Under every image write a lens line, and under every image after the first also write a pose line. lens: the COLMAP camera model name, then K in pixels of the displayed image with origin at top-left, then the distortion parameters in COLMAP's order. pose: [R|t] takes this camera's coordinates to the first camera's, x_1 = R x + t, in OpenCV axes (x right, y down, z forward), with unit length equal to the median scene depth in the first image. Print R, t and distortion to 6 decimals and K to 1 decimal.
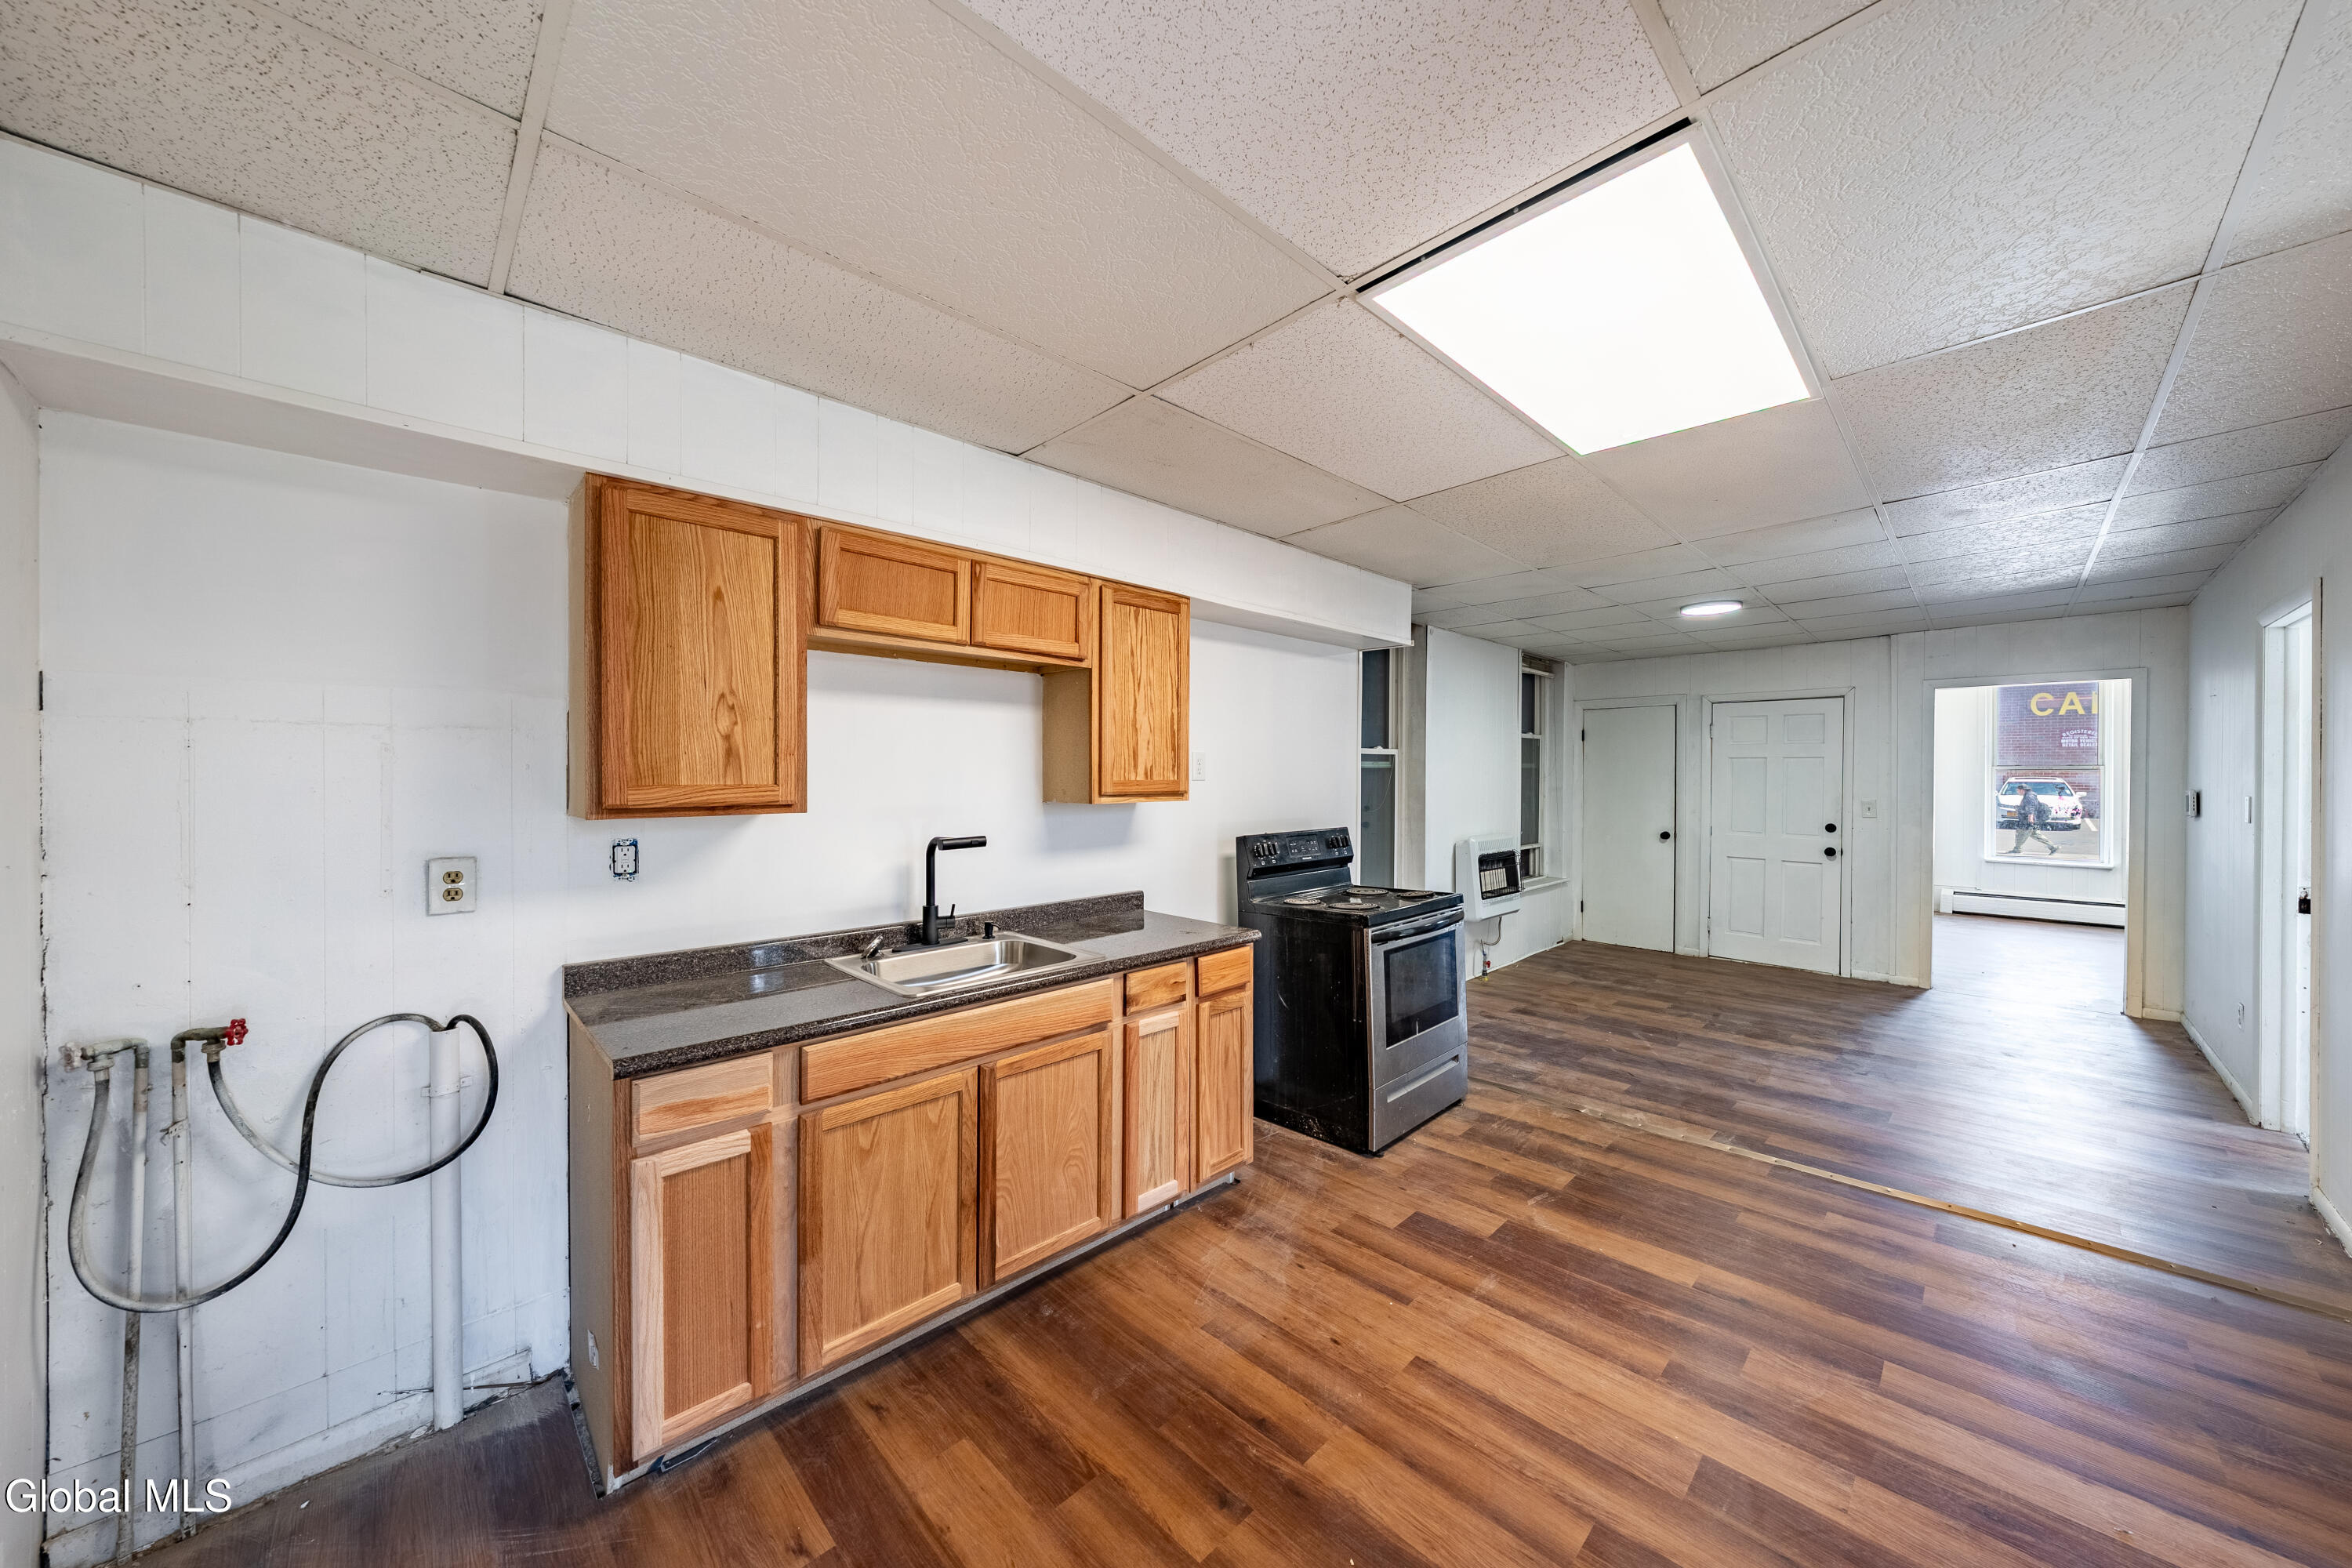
lens RADIAL K [[819.7, 0, 1188.8], [0, 819.7, 782.2], [0, 0, 1]] dist [-0.004433, -0.000187]
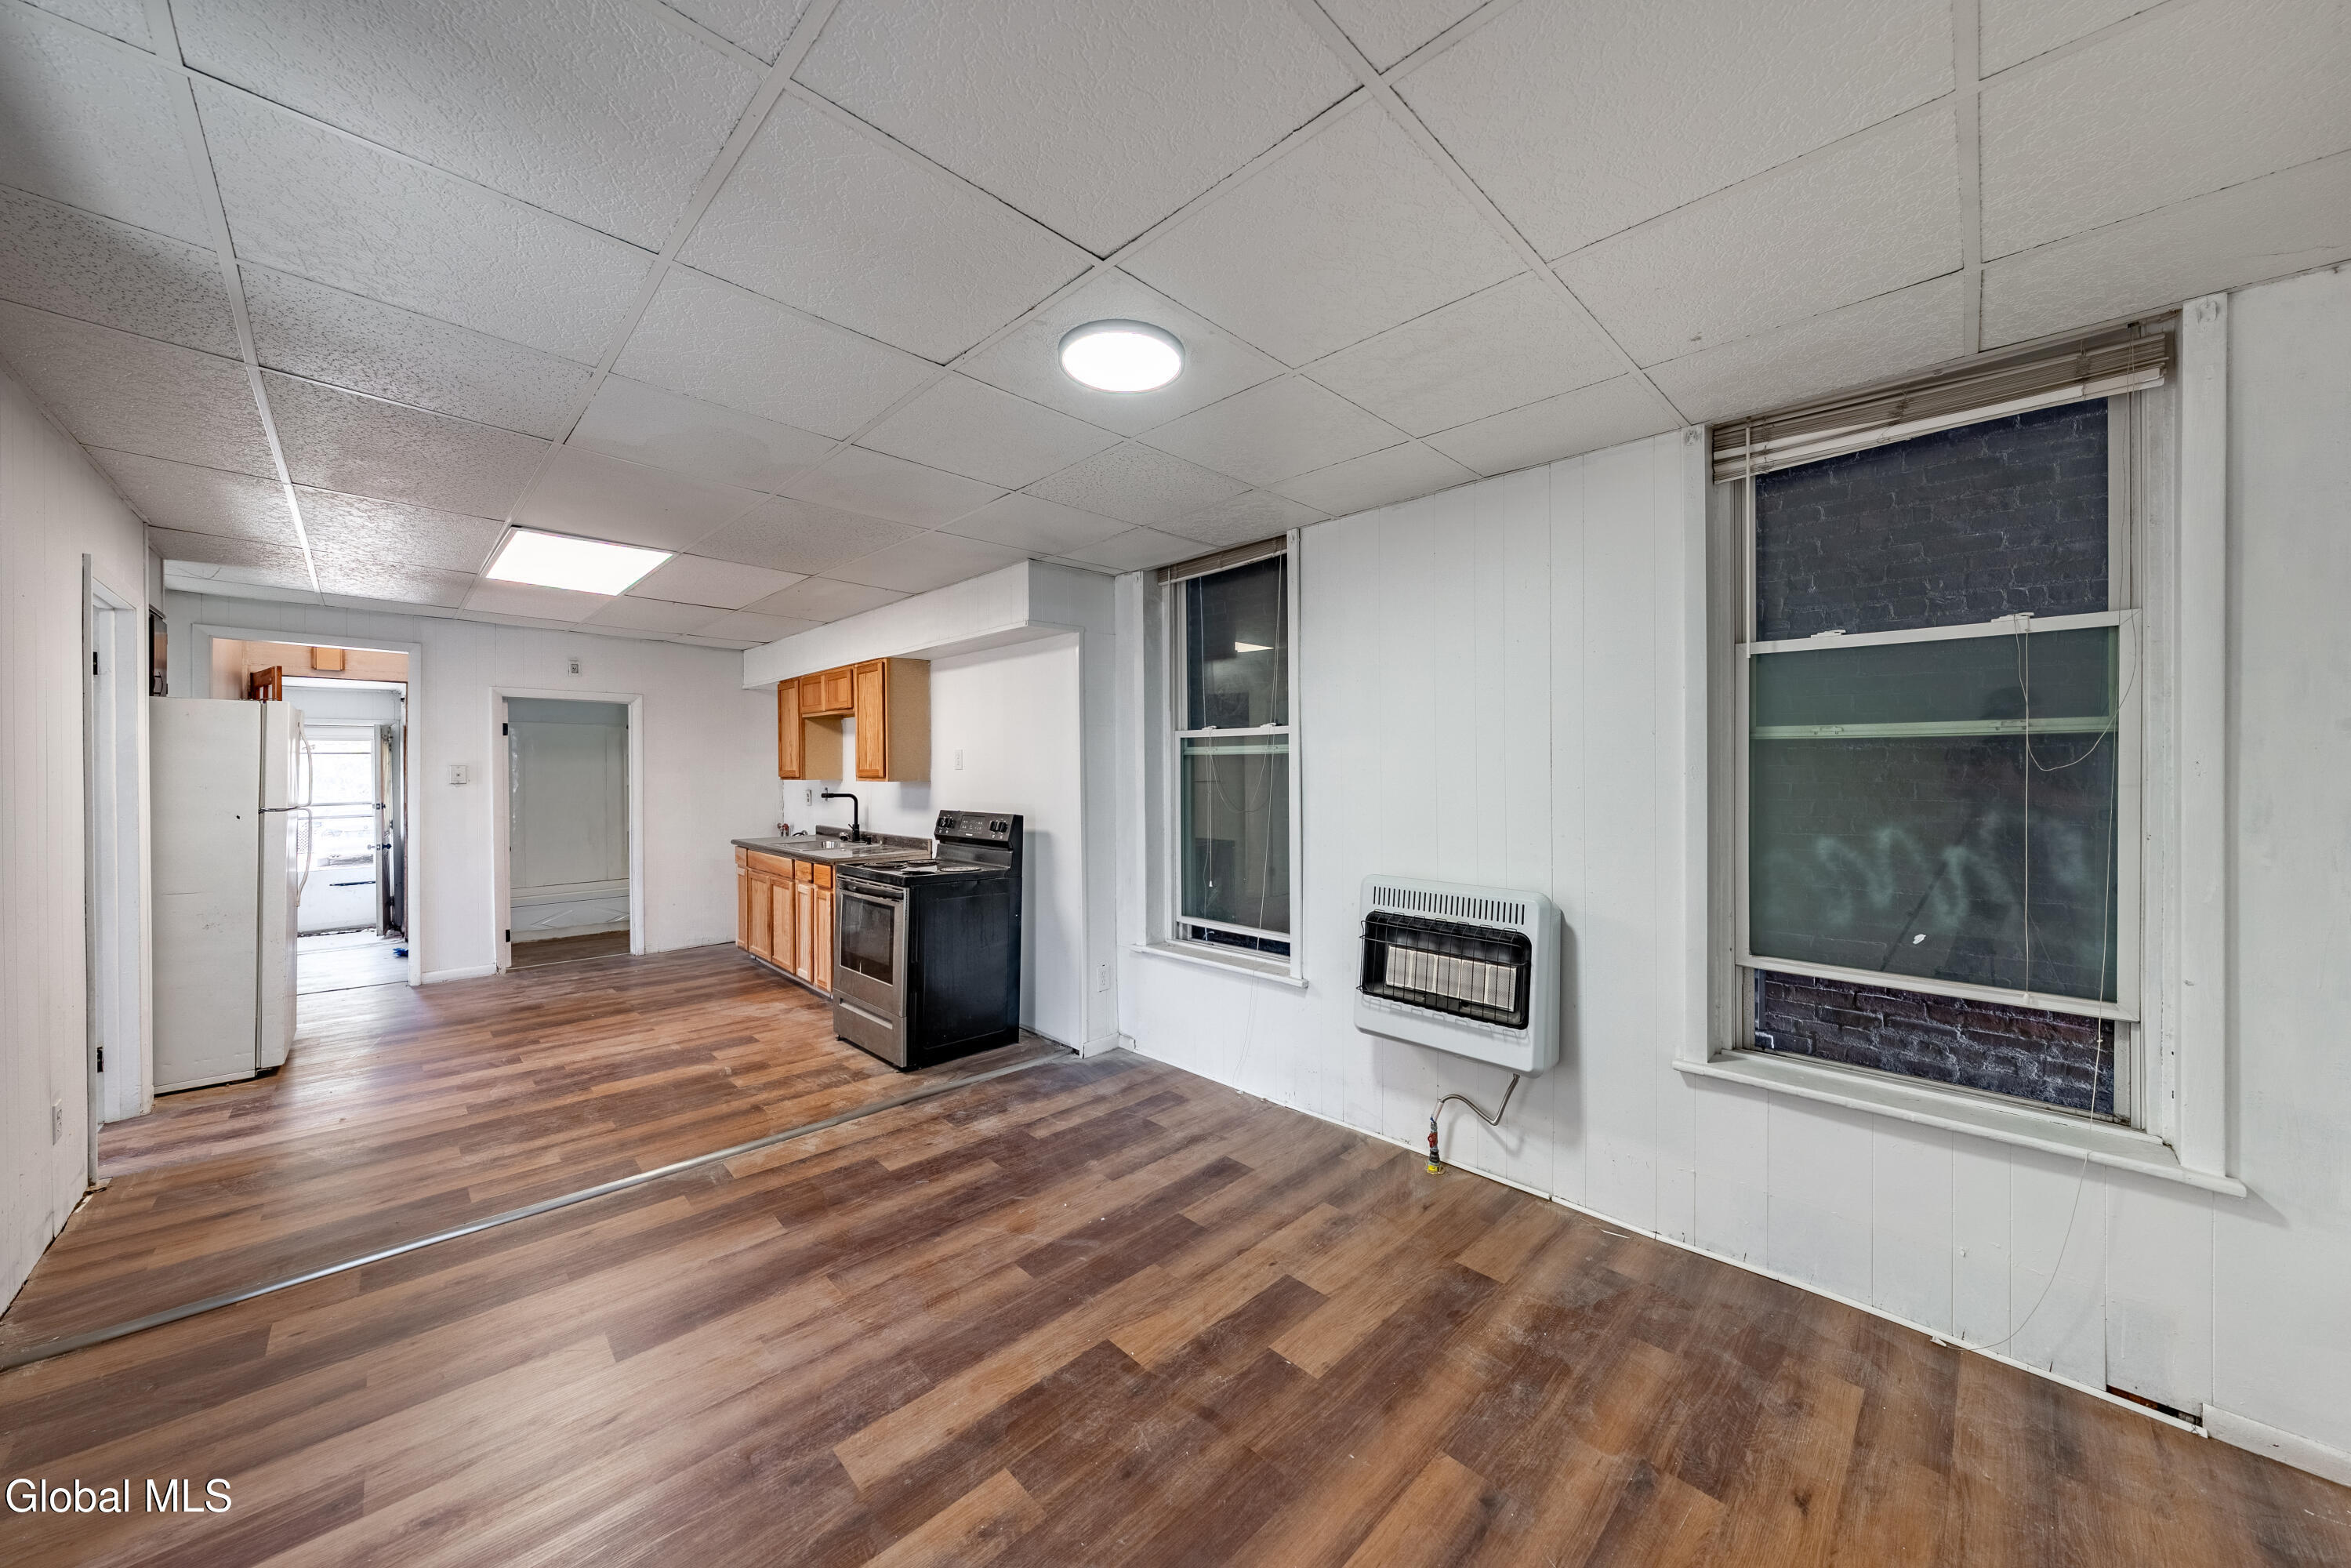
lens RADIAL K [[819.4, 0, 1184.9], [0, 819.4, 775.8], [0, 0, 1]] dist [-0.004433, -0.000187]
pose [[-0.002961, 0.005838, -0.999979, 1.430975], [-0.004836, 0.999971, 0.005852, -0.004397], [0.999984, 0.004854, -0.002933, 1.402816]]
